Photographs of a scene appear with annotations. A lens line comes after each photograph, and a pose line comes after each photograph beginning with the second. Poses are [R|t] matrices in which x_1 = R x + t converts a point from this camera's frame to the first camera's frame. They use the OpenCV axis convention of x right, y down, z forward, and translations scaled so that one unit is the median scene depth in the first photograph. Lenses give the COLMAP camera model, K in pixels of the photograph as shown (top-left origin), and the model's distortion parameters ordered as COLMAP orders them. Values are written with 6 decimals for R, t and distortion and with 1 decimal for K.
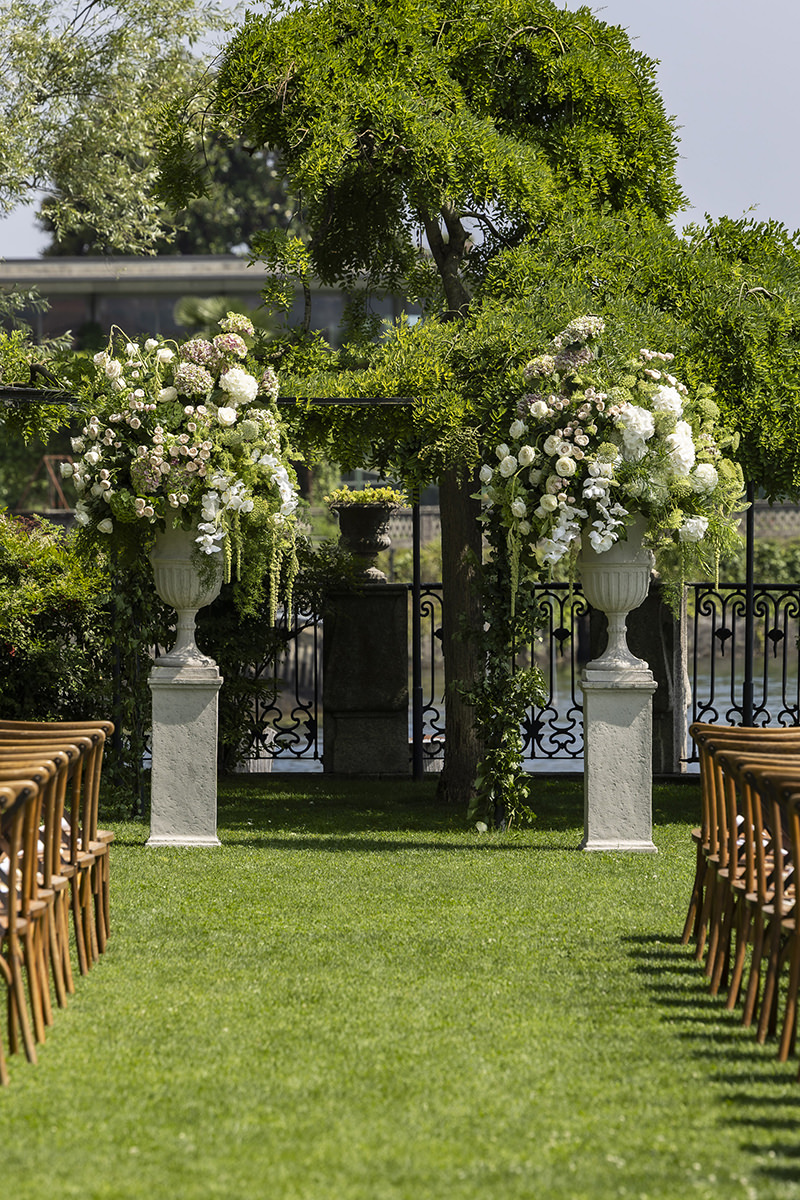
lens RADIAL K [[6821.2, 0, 400.0], [0, 6821.2, 600.0], [0, 0, 1]] dist [0.230728, 0.757051]
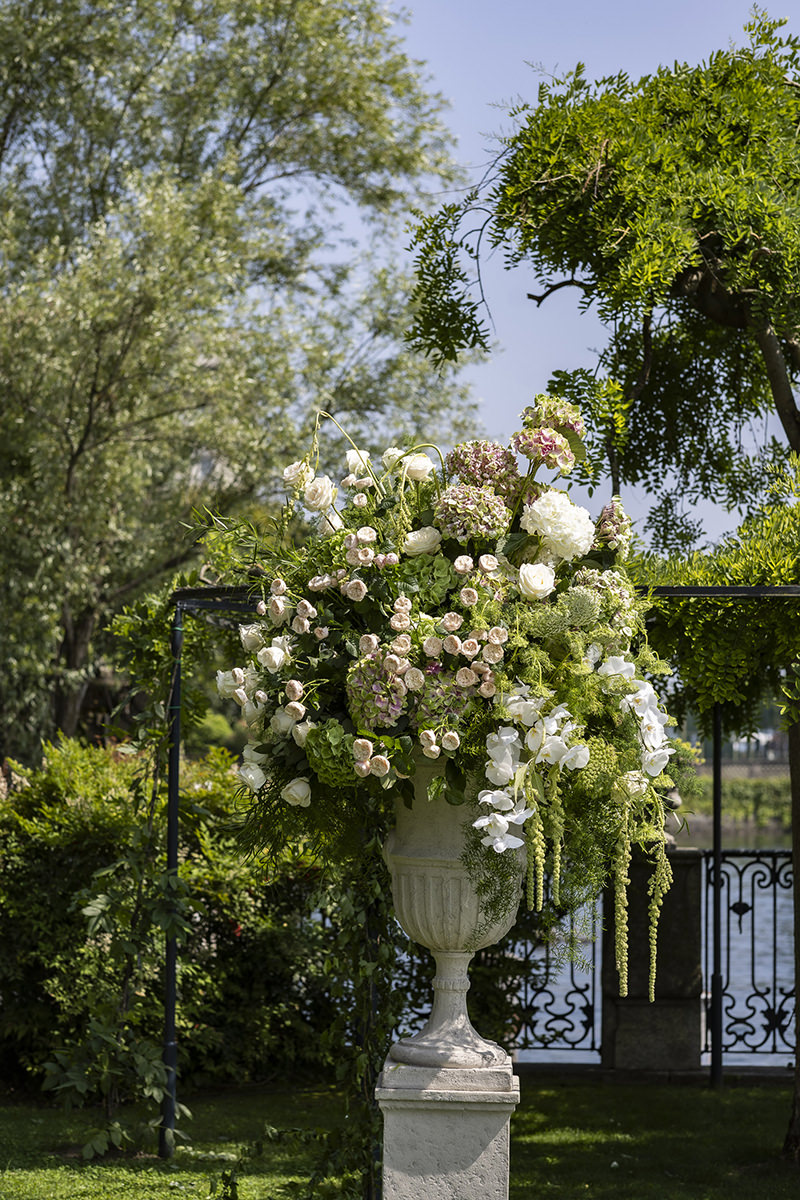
lens RADIAL K [[2949.4, 0, 400.0], [0, 2949.4, 600.0], [0, 0, 1]] dist [-0.083261, -0.120609]
pose [[0.998870, 0.010851, -0.046275, -0.025197], [-0.013975, 0.997605, -0.067735, -0.010316], [0.045429, 0.068305, 0.996630, 0.774413]]
